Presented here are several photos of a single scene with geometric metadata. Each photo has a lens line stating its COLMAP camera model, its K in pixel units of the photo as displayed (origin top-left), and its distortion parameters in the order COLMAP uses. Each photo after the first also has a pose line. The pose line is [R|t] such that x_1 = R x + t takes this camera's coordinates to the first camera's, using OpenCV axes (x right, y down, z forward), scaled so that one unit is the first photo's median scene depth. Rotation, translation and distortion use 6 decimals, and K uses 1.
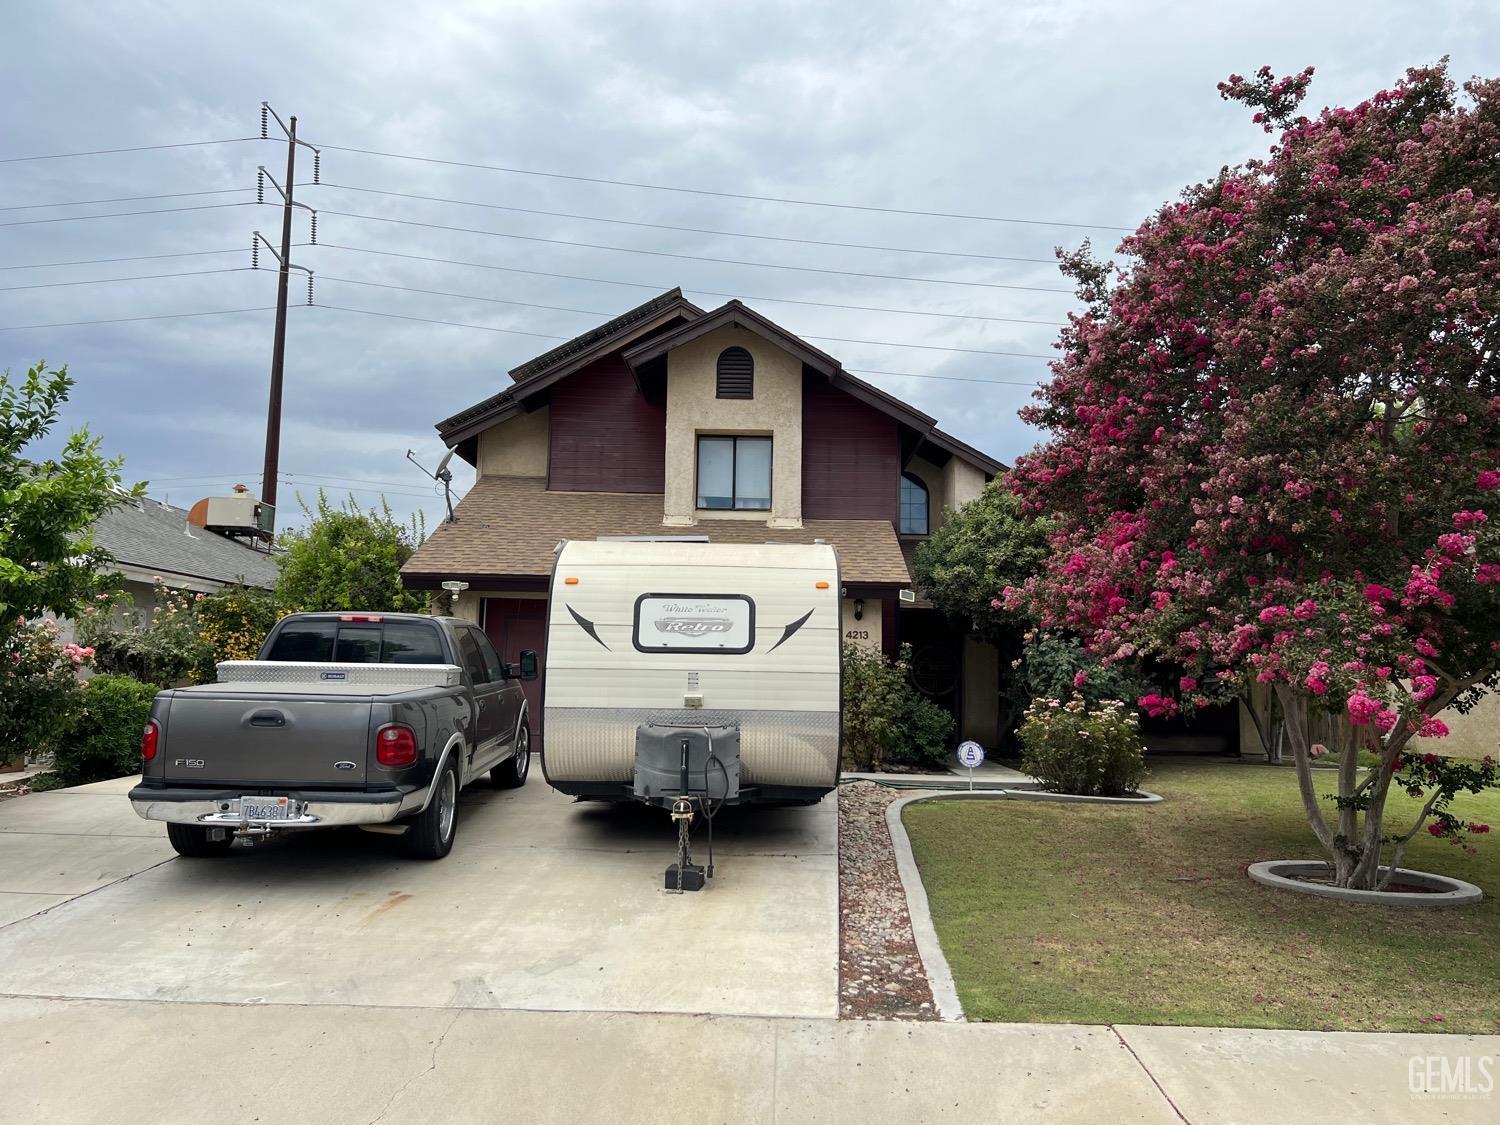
lens RADIAL K [[1122.2, 0, 750.0], [0, 1122.2, 562.5], [0, 0, 1]] dist [0.079348, -0.093783]
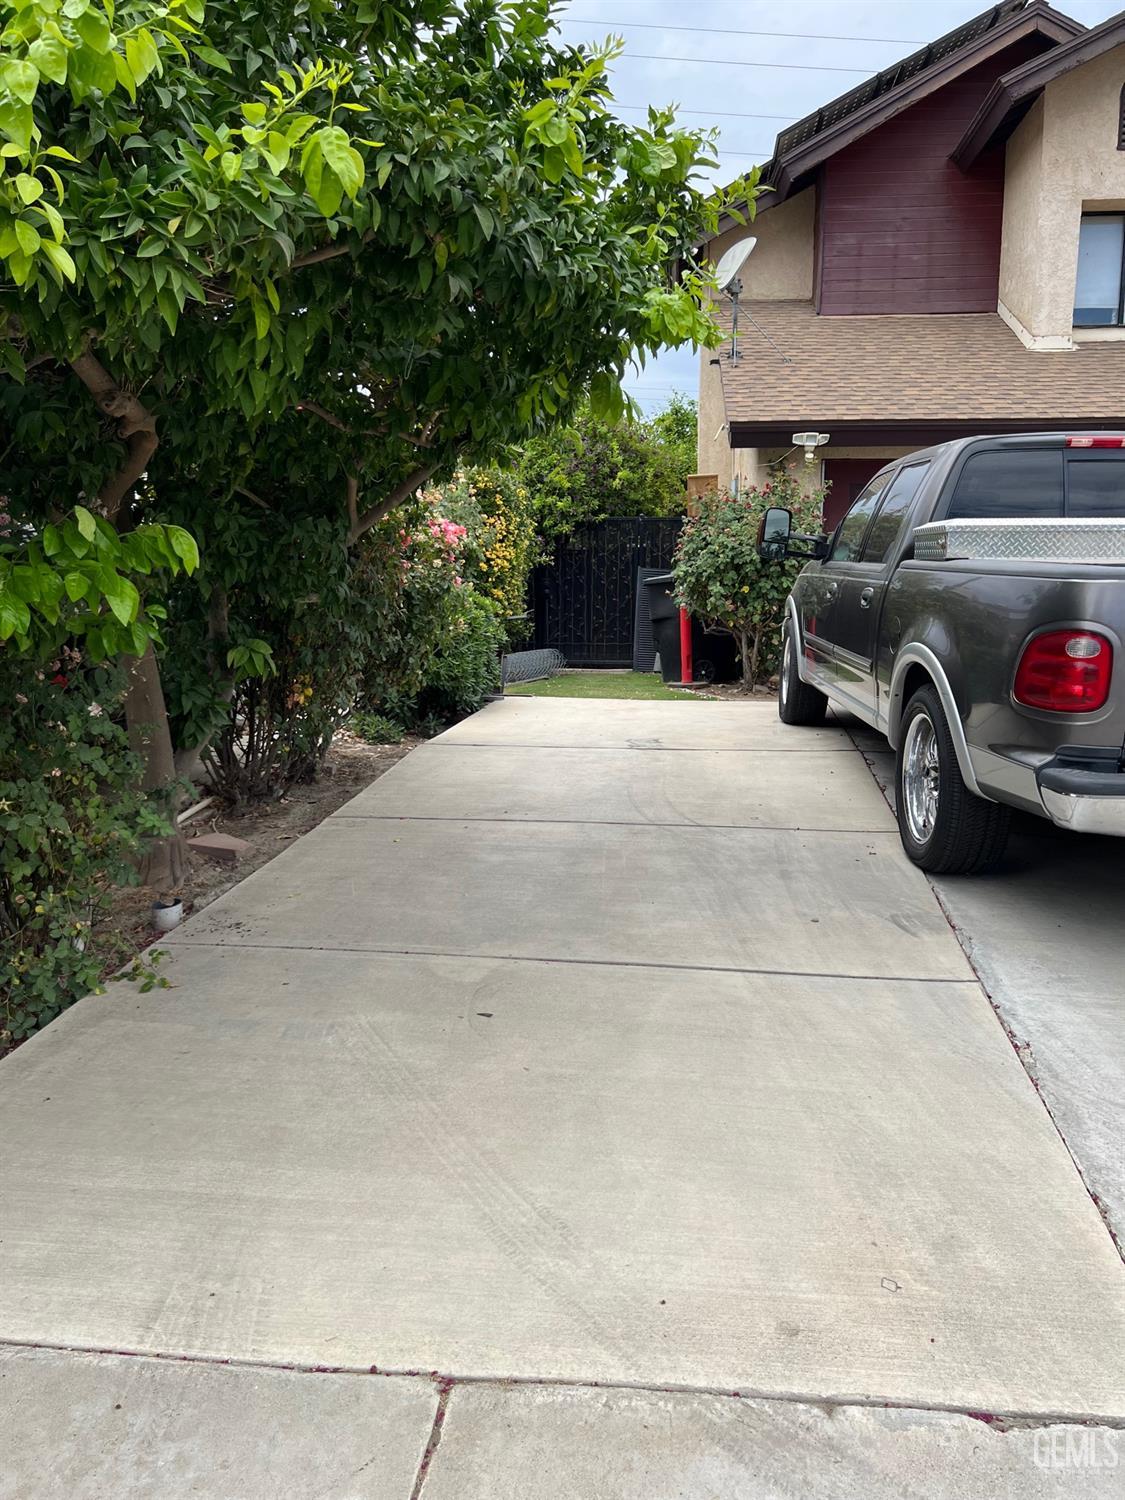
lens RADIAL K [[1122.2, 0, 563.6], [0, 1122.2, 742.7], [0, 0, 1]] dist [0.079348, -0.093783]
pose [[0.997303, -0.008527, -0.072901, -0.446399], [0.025310, 0.972260, 0.232529, 0.044683], [0.068895, -0.233747, 0.969853, 0.330599]]
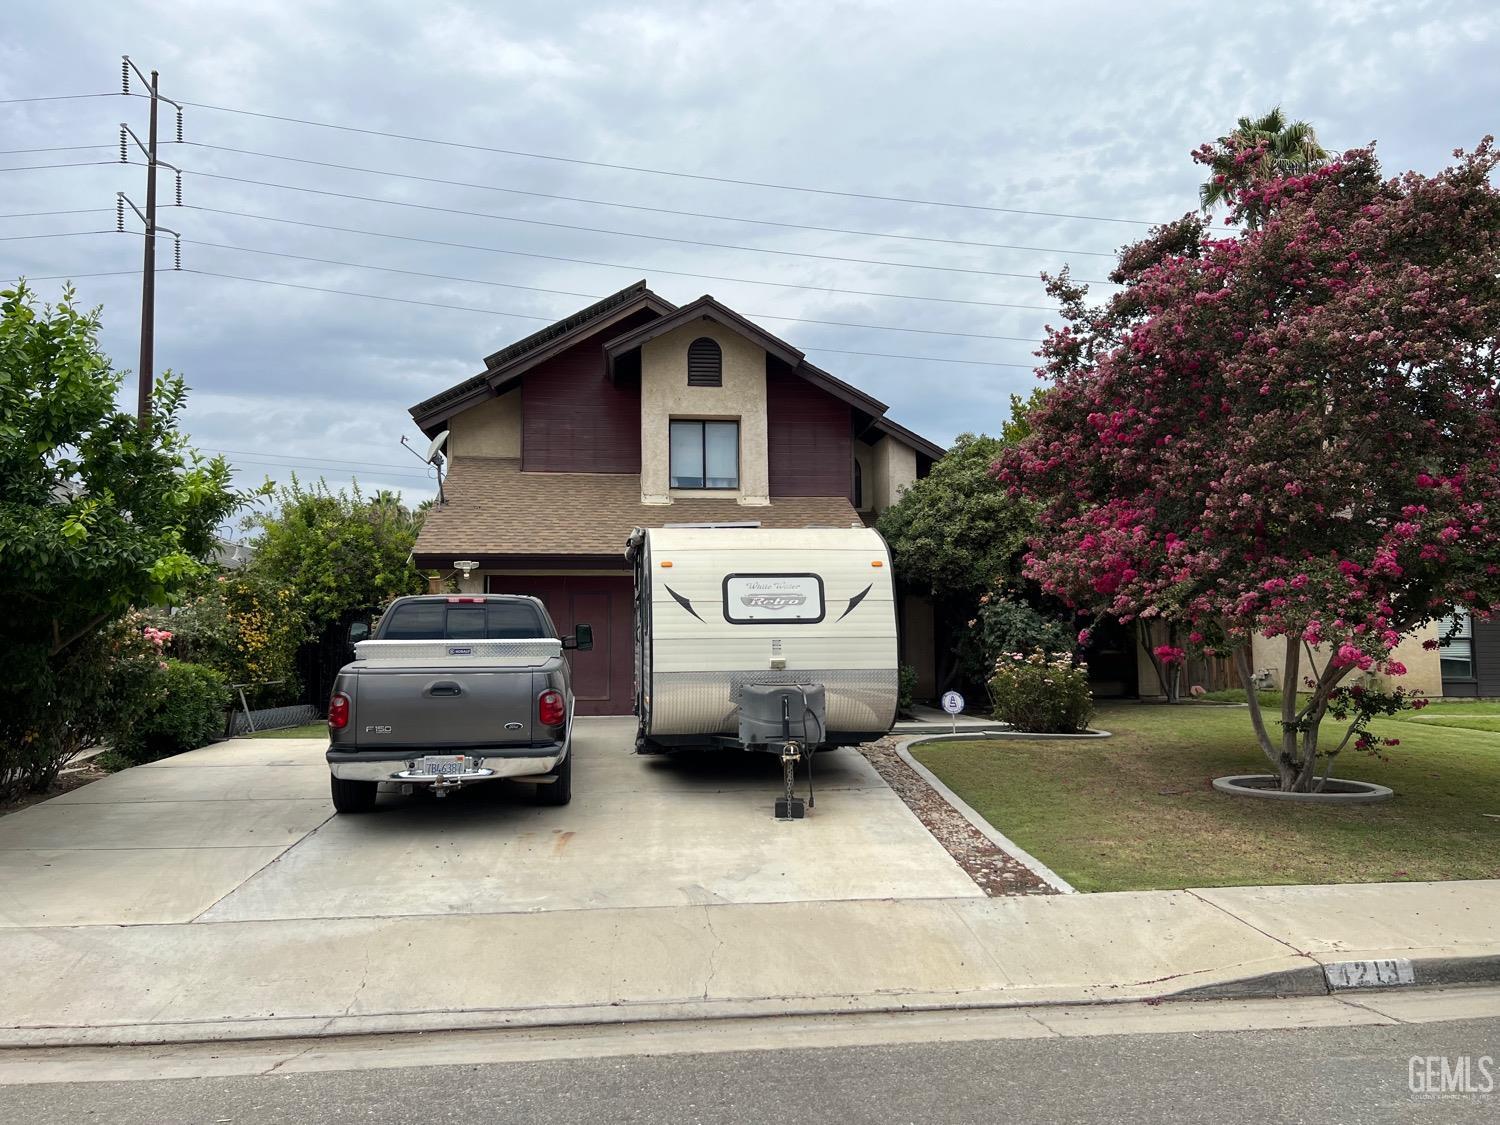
lens RADIAL K [[1122.2, 0, 750.0], [0, 1122.2, 562.5], [0, 0, 1]] dist [0.079348, -0.093783]
pose [[0.991060, -0.019544, 0.131981, -0.166304], [0.015170, 0.999304, 0.034065, -0.017374], [-0.132555, -0.031758, 0.990667, -0.120016]]
